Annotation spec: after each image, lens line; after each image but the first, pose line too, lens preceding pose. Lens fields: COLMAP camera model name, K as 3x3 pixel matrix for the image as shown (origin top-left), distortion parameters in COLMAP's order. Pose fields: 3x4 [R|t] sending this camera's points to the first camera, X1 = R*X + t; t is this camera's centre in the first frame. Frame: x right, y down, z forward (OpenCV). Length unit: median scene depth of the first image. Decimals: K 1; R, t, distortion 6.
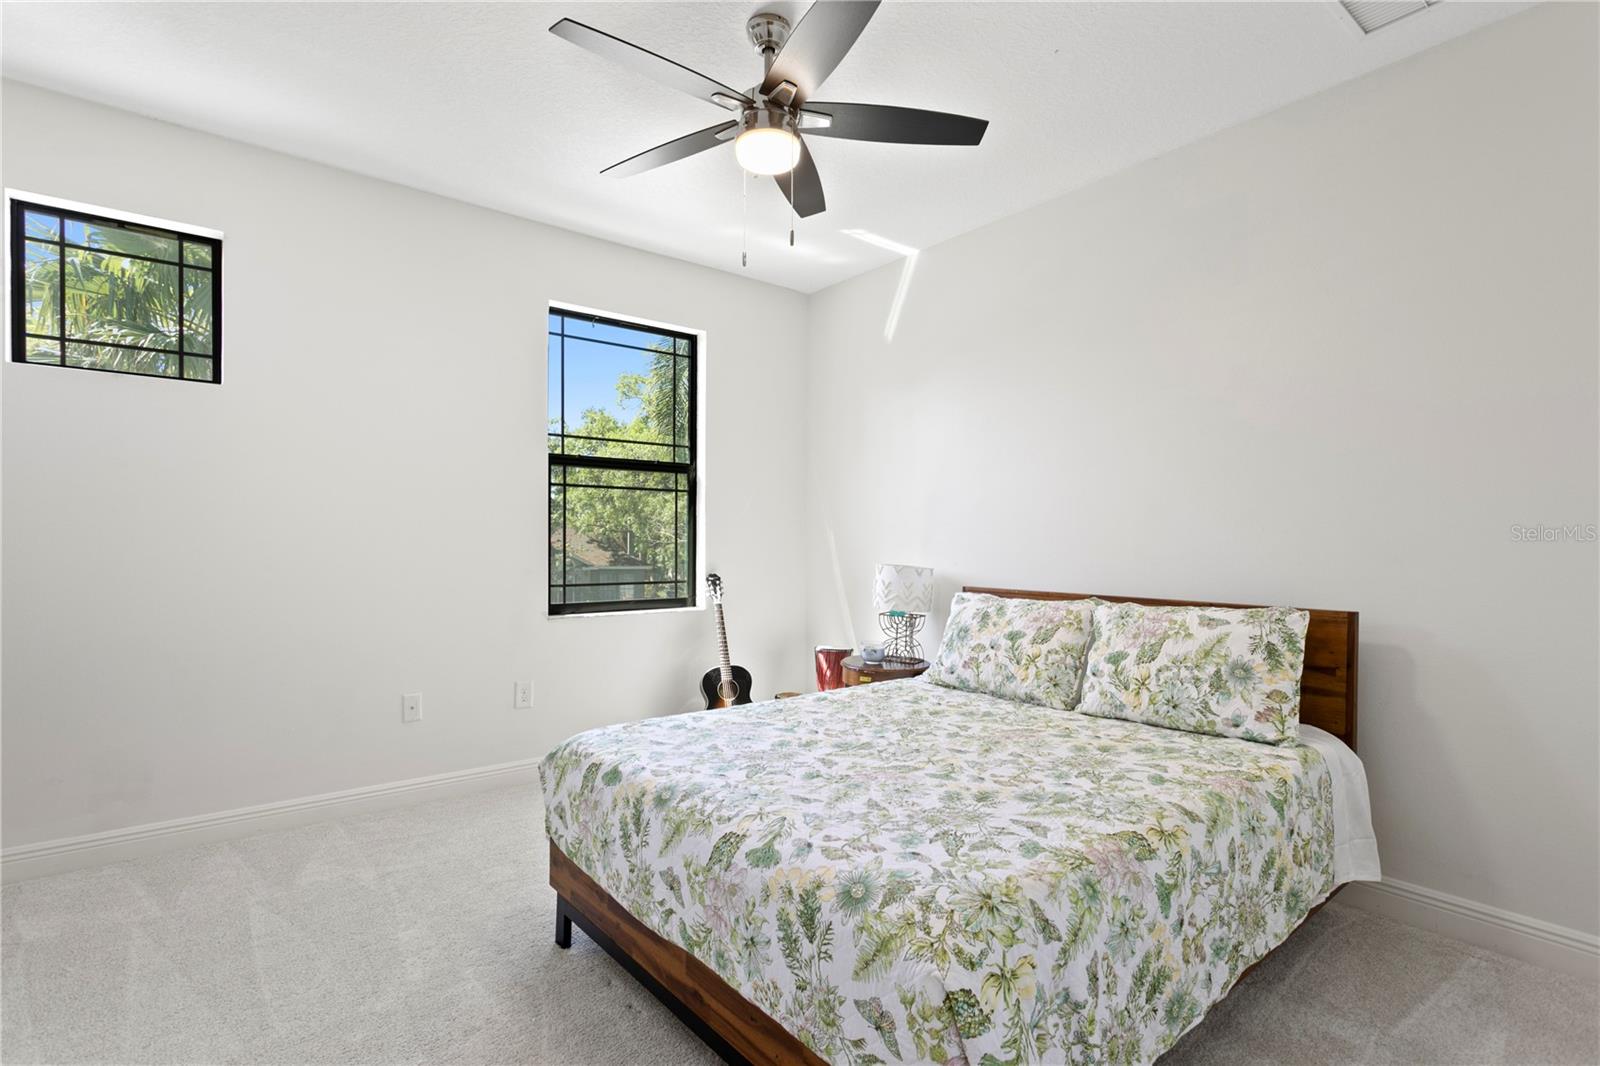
lens RADIAL K [[763.4, 0, 789.3], [0, 763.4, 547.1], [0, 0, 1]] dist [-0.000741, 0.000269]
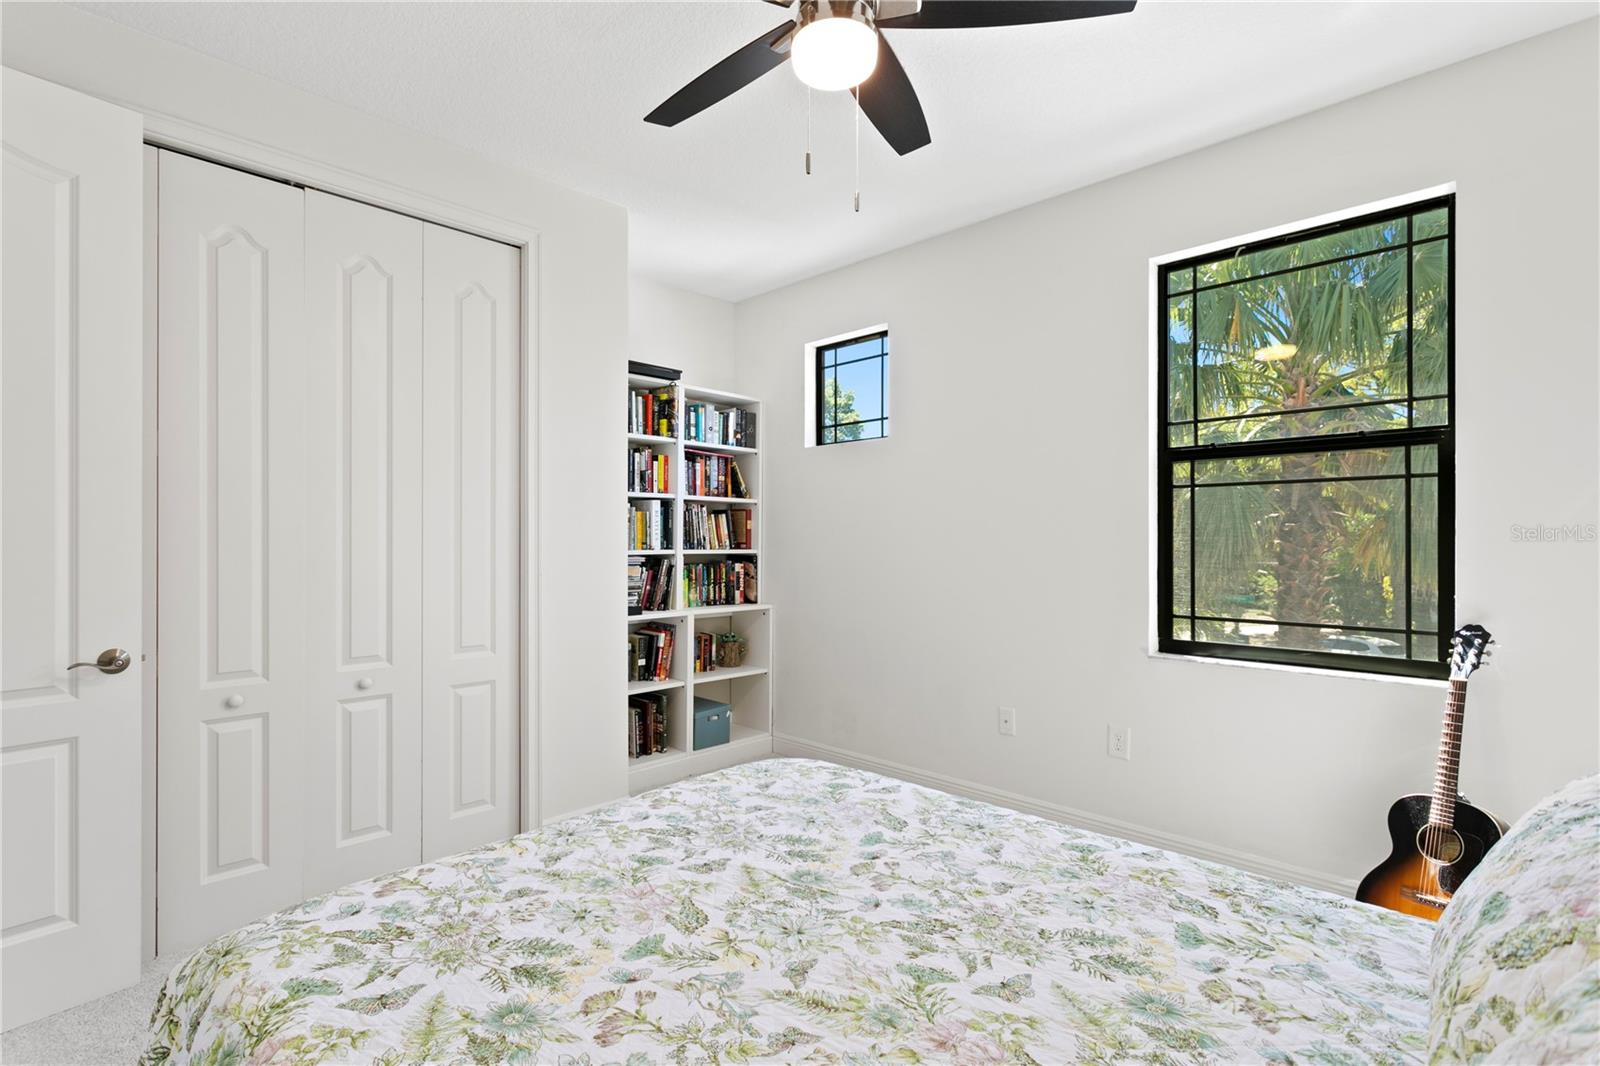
lens RADIAL K [[763.4, 0, 789.3], [0, 763.4, 547.1], [0, 0, 1]] dist [-0.000741, 0.000269]
pose [[0.123084, 0.002587, -0.992393, 0.744875], [-0.007701, 0.999969, 0.001652, -0.033743], [0.992366, 0.007439, 0.123100, 0.906781]]
